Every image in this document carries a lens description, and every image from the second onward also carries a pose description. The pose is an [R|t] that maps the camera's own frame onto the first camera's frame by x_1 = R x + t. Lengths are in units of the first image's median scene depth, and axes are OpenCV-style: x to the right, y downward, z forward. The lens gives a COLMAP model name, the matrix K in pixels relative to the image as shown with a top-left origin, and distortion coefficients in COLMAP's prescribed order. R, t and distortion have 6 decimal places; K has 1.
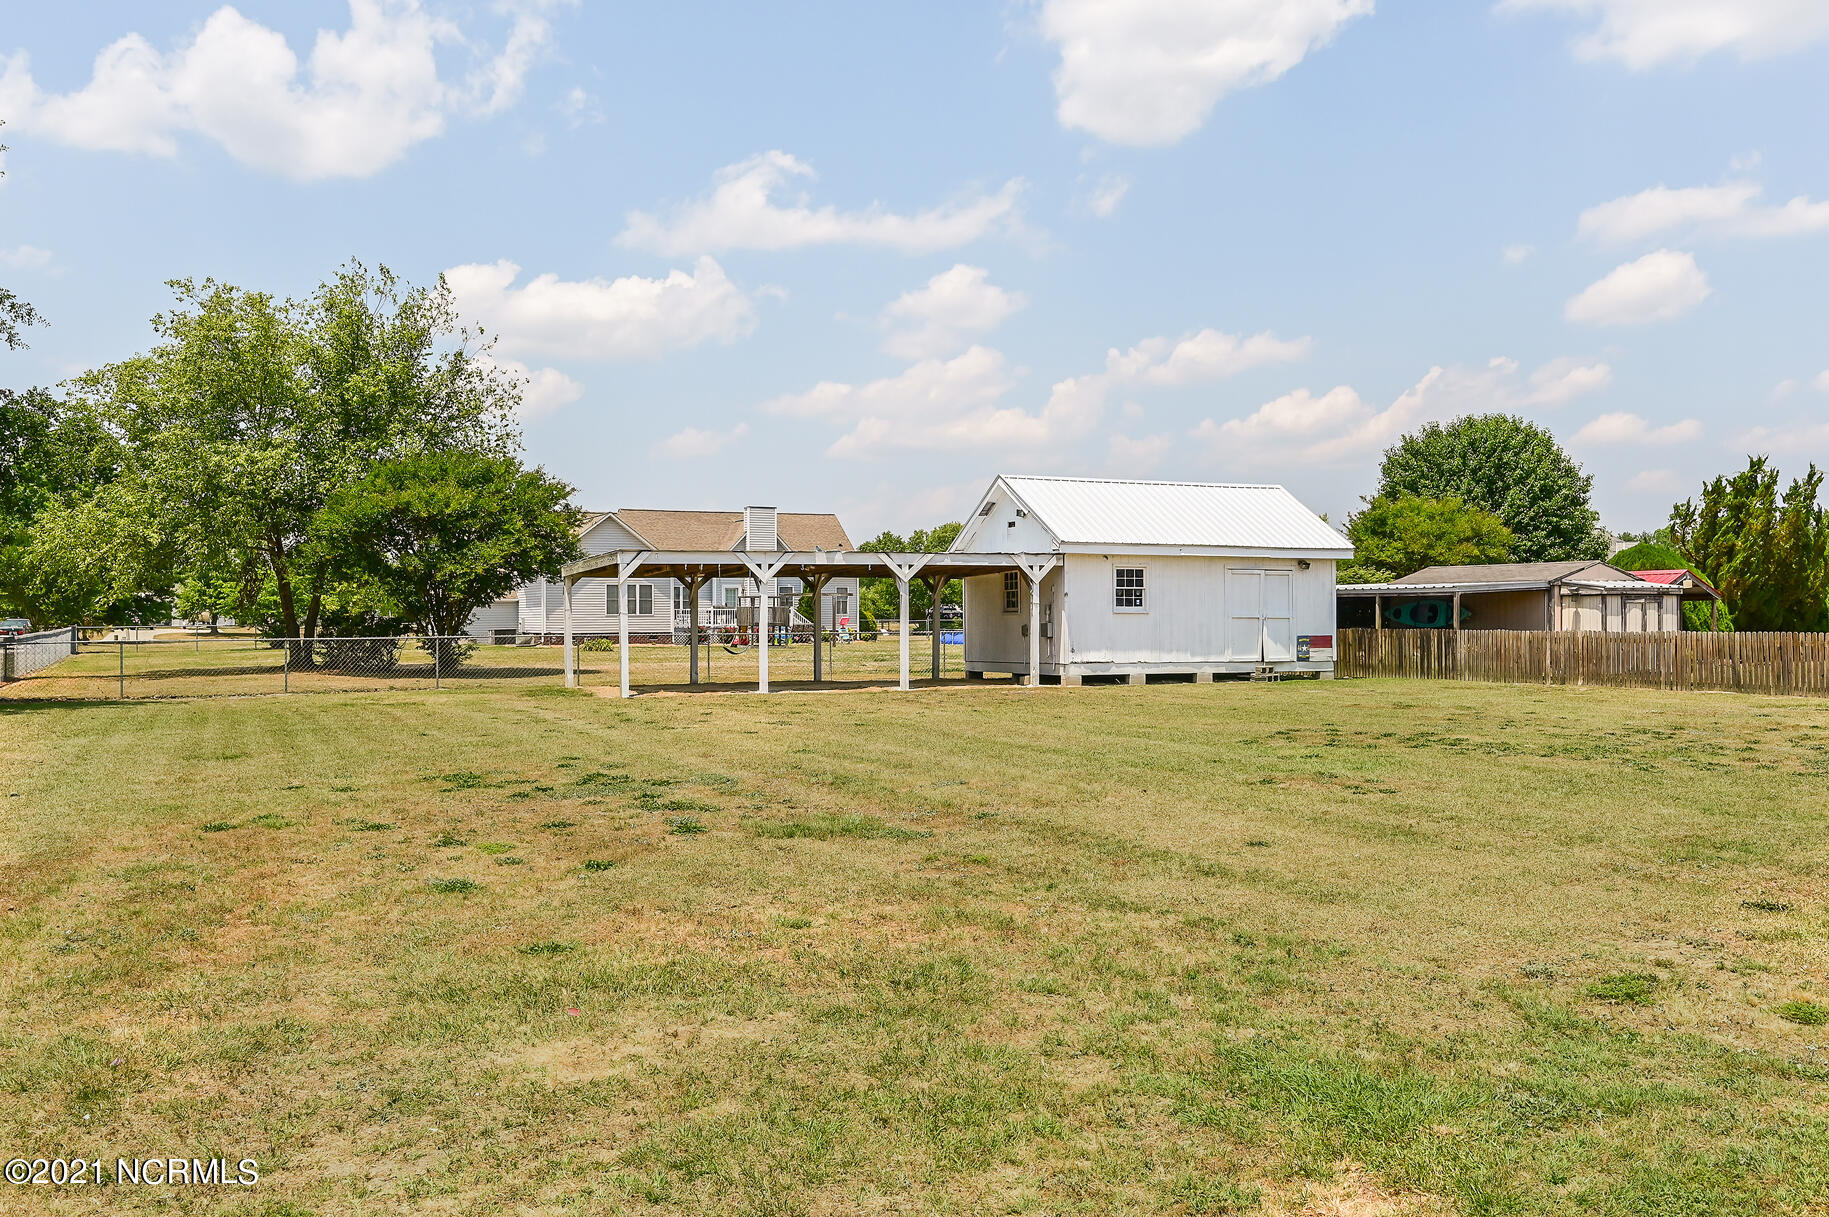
lens RADIAL K [[1618.0, 0, 913.5], [0, 1618.0, 585.9], [0, 0, 1]] dist [0.002909, 0.002747]
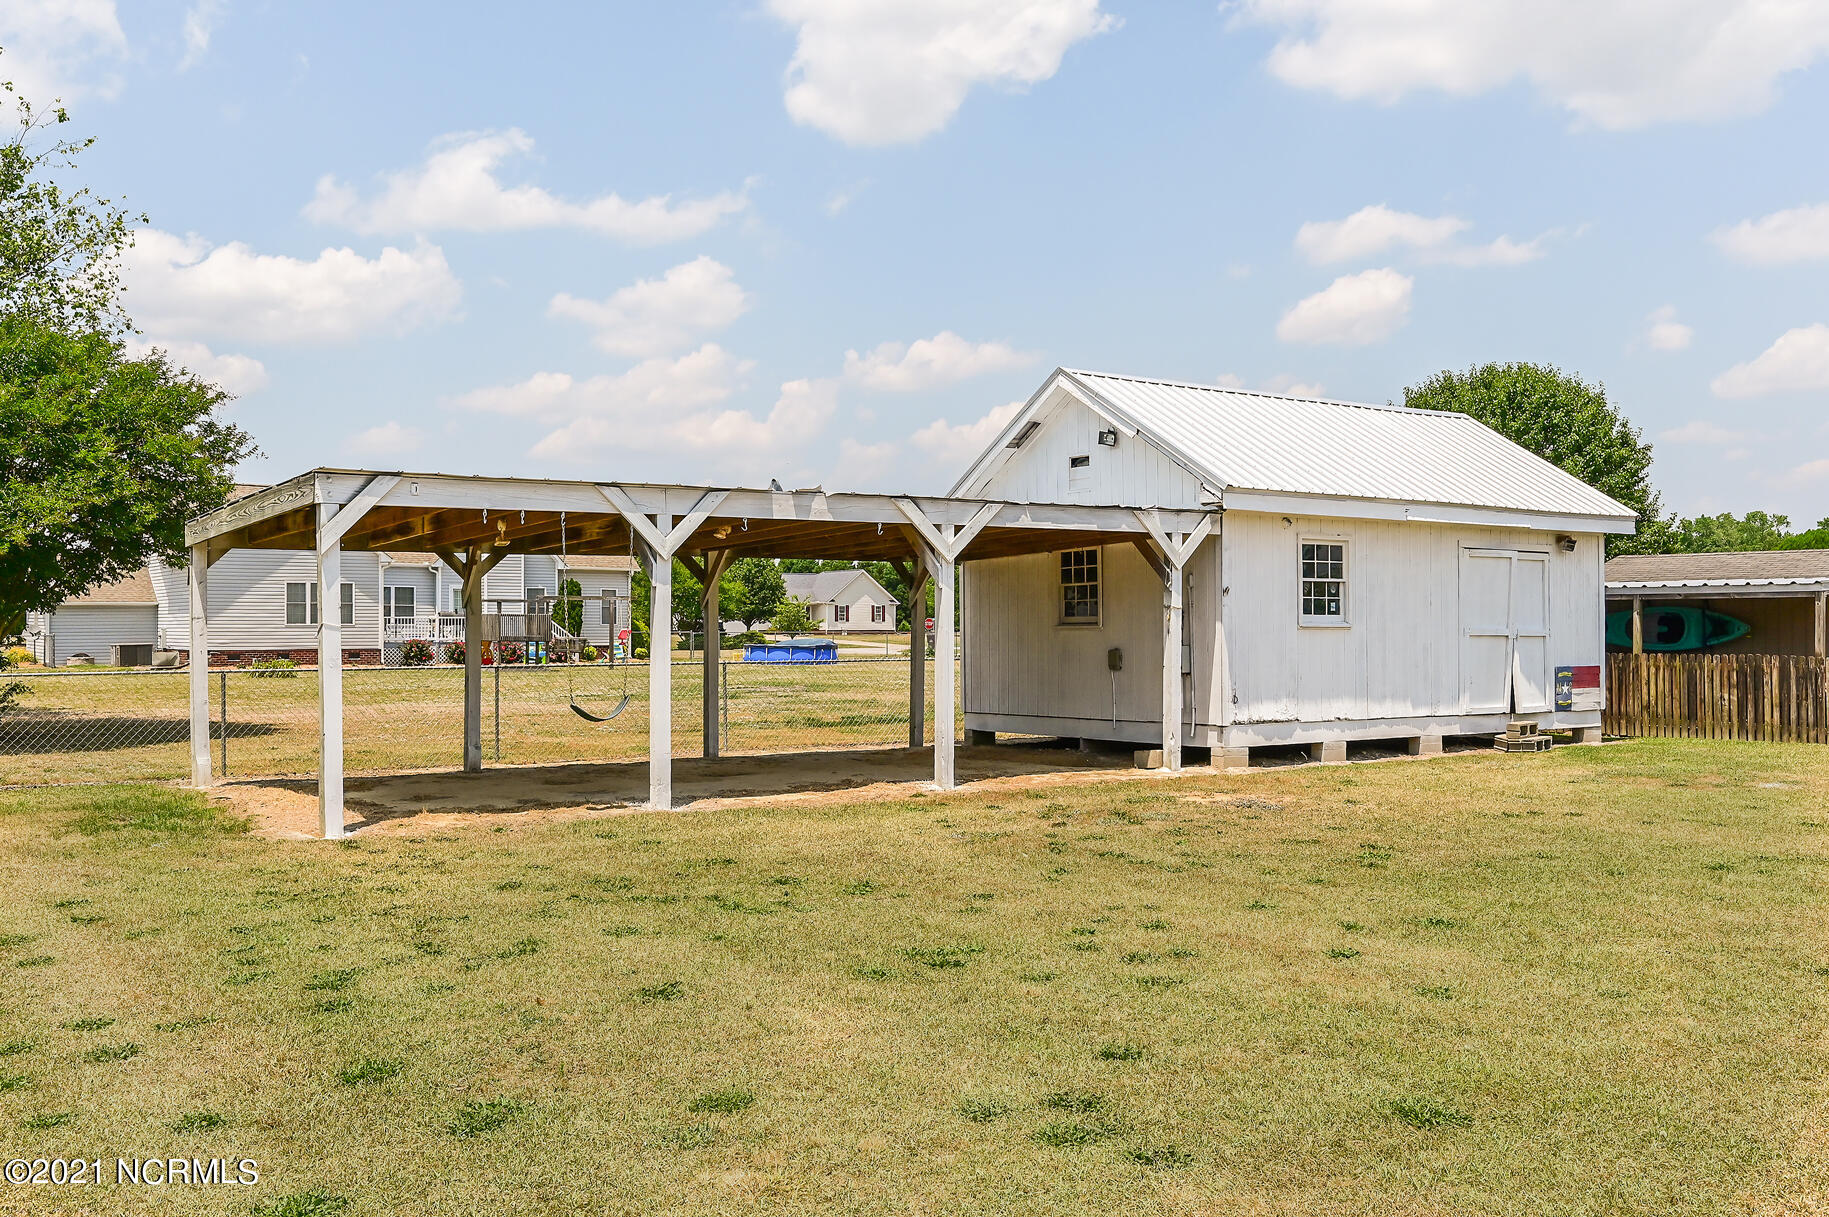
lens RADIAL K [[1618.0, 0, 913.5], [0, 1618.0, 585.9], [0, 0, 1]] dist [0.002909, 0.002747]
pose [[0.983534, 0.006703, 0.180599, -0.090180], [-0.005657, 0.999964, -0.006302, 0.007023], [-0.180635, 0.005176, 0.983537, 0.477857]]
